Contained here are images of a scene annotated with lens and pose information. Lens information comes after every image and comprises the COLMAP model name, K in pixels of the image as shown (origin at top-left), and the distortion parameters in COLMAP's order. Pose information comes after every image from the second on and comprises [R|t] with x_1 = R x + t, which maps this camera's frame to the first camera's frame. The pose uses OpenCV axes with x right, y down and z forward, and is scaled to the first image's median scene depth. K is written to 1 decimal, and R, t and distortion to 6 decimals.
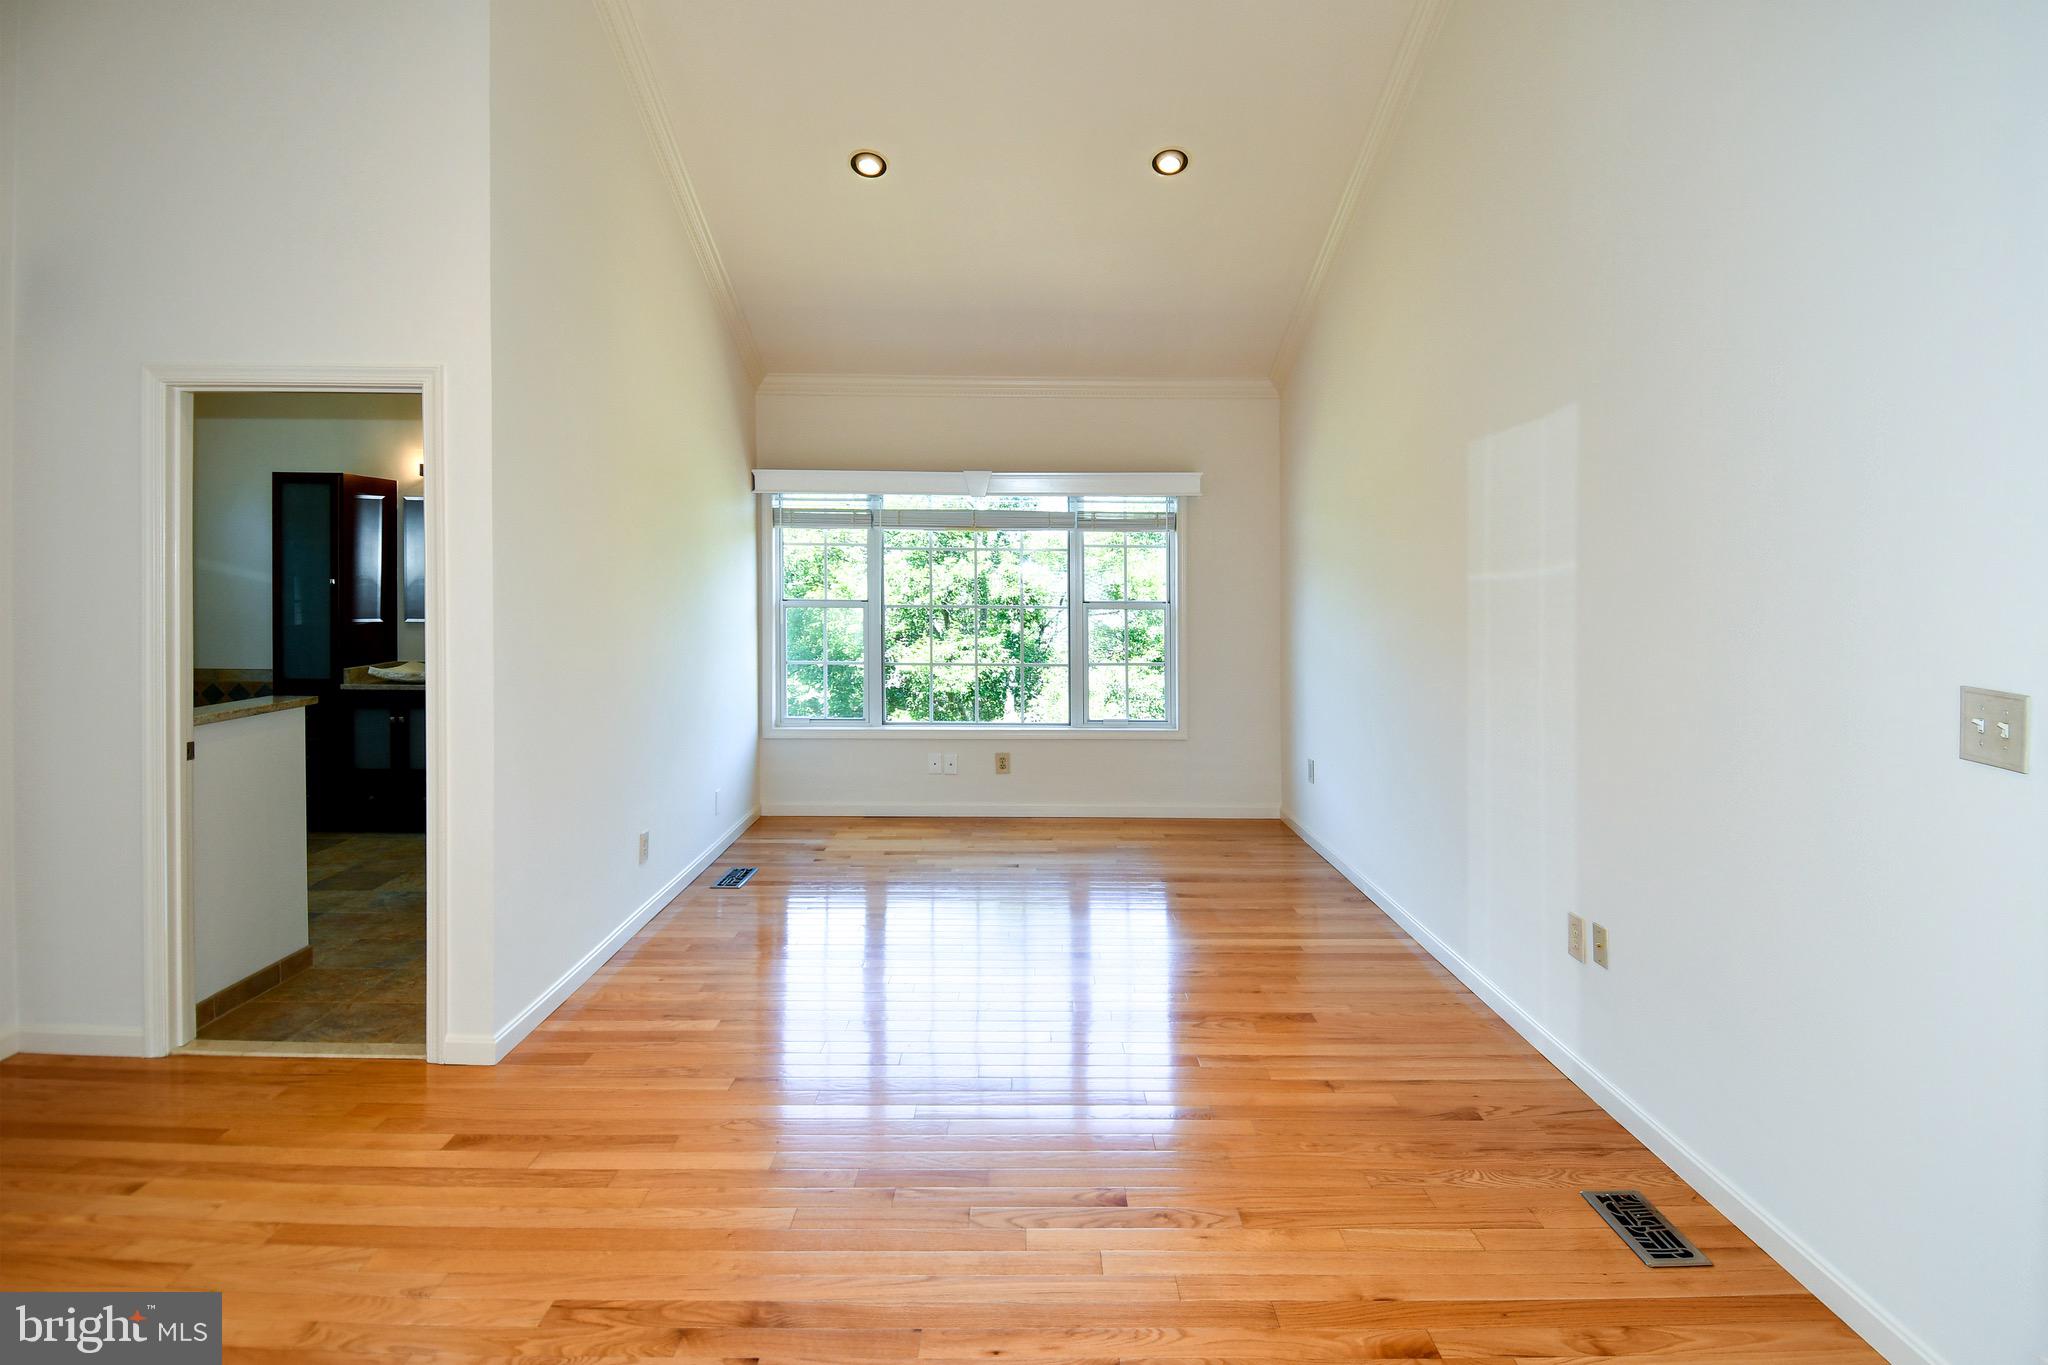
lens RADIAL K [[1095.7, 0, 1037.3], [0, 1095.7, 586.8], [0, 0, 1]] dist [0.050744, -0.048581]
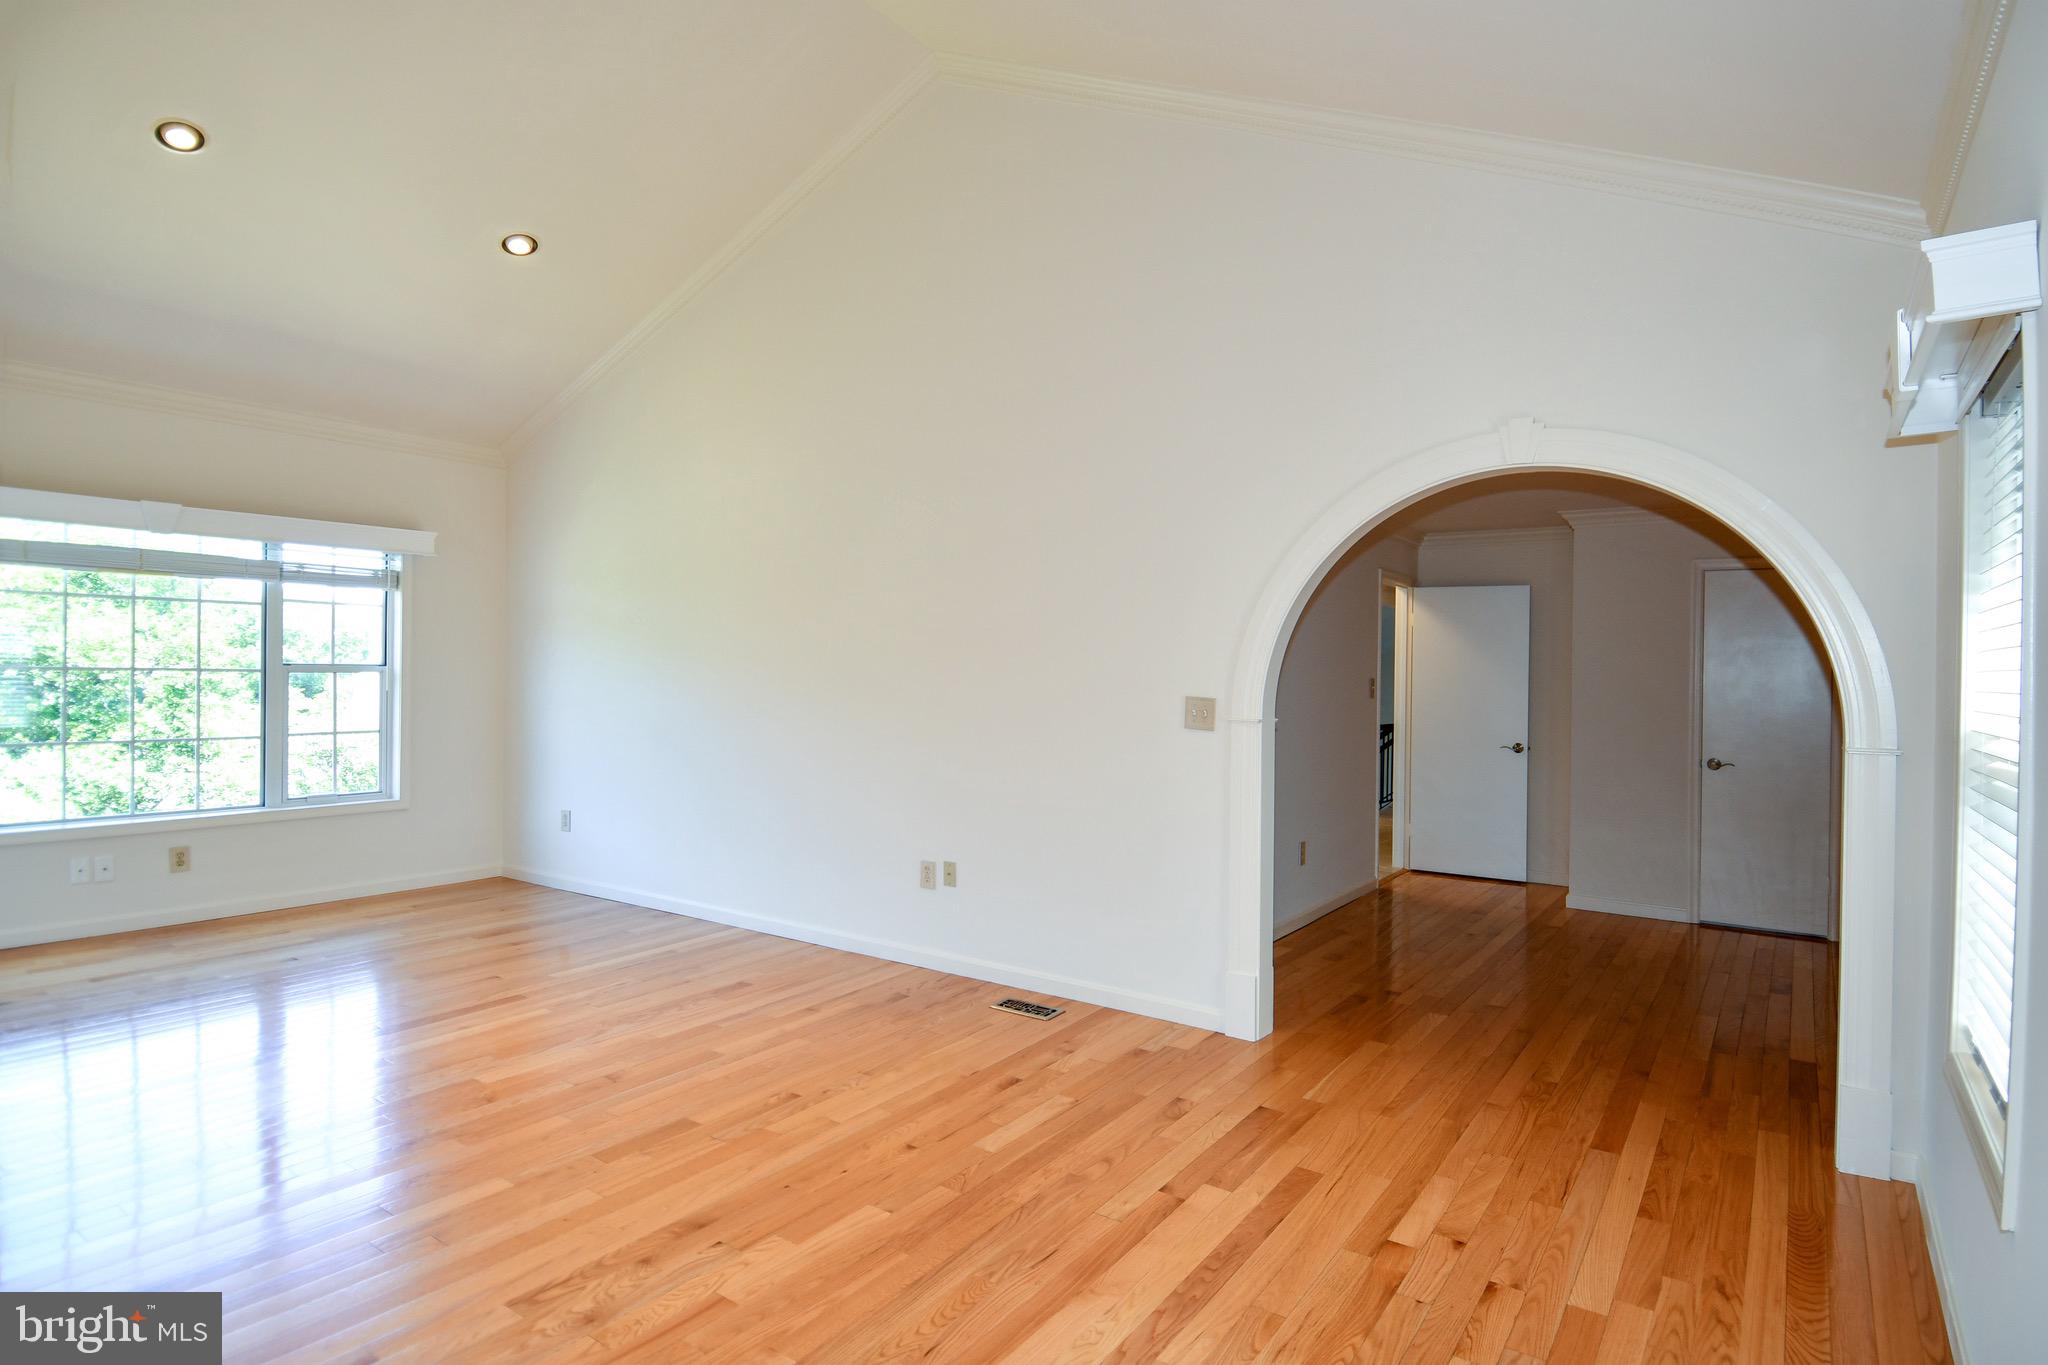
lens RADIAL K [[1091.6, 0, 1077.5], [0, 1091.6, 660.6], [0, 0, 1]] dist [0.040194, -0.049131]
pose [[0.545867, 0.008208, 0.837832, -0.564406], [-0.009626, 0.999947, -0.003524, 0.013006], [-0.837817, -0.006141, 0.545917, -0.018600]]
